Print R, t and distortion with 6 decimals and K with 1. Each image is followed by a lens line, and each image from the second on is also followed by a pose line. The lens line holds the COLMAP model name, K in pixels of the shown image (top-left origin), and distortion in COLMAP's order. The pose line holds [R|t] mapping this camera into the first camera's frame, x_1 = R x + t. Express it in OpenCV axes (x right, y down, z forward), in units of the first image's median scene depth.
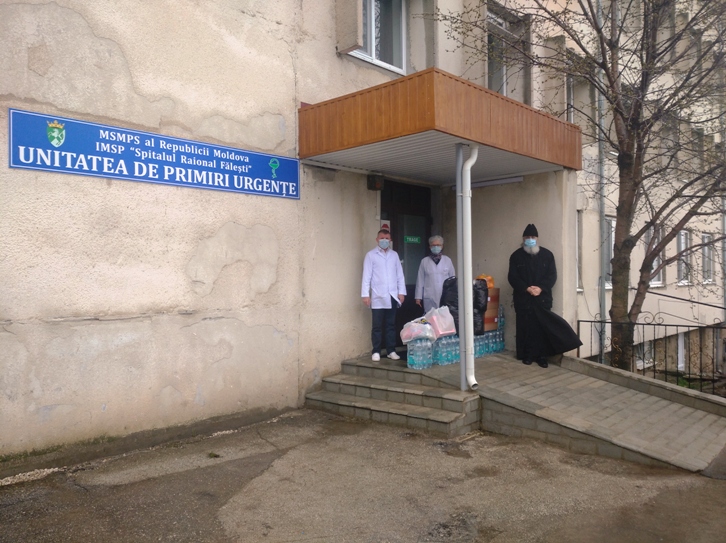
lens RADIAL K [[593.0, 0, 363.0], [0, 593.0, 271.5], [0, 0, 1]] dist [0.079018, -0.112794]
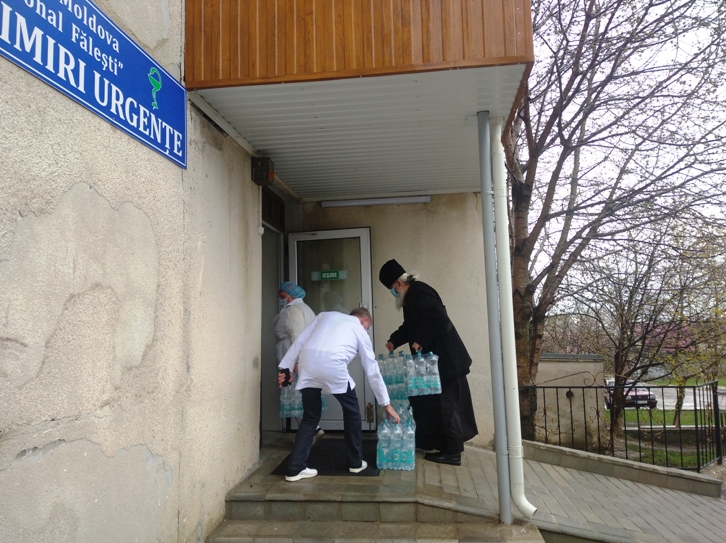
lens RADIAL K [[593.0, 0, 363.0], [0, 593.0, 271.5], [0, 0, 1]] dist [0.079018, -0.112794]
pose [[0.815173, 0.052846, 0.576801, -0.277513], [0.006818, 0.994885, -0.100786, 0.012594], [-0.579177, 0.086091, 0.810643, 0.550411]]
